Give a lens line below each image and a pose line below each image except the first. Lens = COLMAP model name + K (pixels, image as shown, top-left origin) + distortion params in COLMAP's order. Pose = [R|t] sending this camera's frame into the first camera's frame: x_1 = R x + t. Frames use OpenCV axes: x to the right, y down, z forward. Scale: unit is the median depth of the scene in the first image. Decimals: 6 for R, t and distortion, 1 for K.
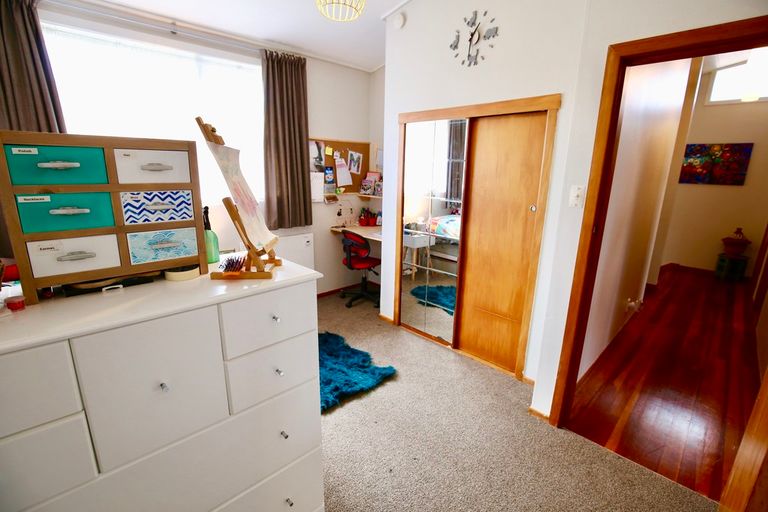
lens RADIAL K [[350.5, 0, 384.2], [0, 350.5, 260.1], [0, 0, 1]] dist [-0.033238, 0.002857]
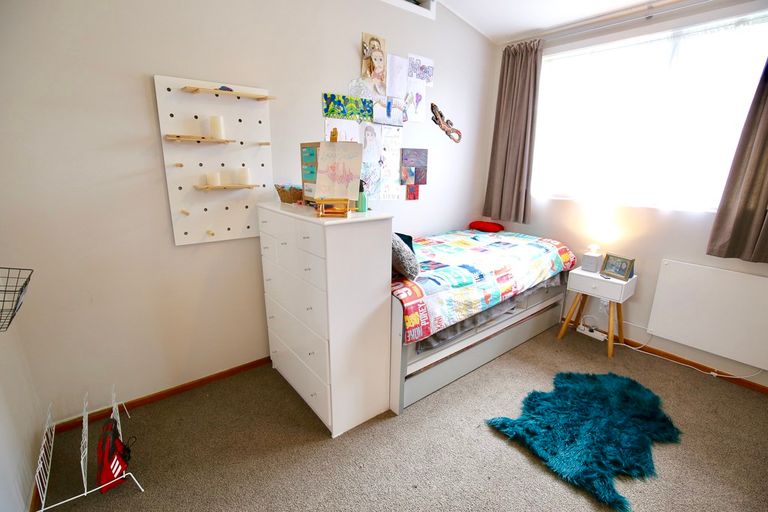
lens RADIAL K [[350.5, 0, 383.4], [0, 350.5, 258.0], [0, 0, 1]] dist [-0.033238, 0.002857]
pose [[-0.117288, 0.254960, -0.959812, 0.544051], [-0.251395, 0.927381, 0.277065, -0.141467], [0.960752, 0.273789, -0.044675, 0.554607]]
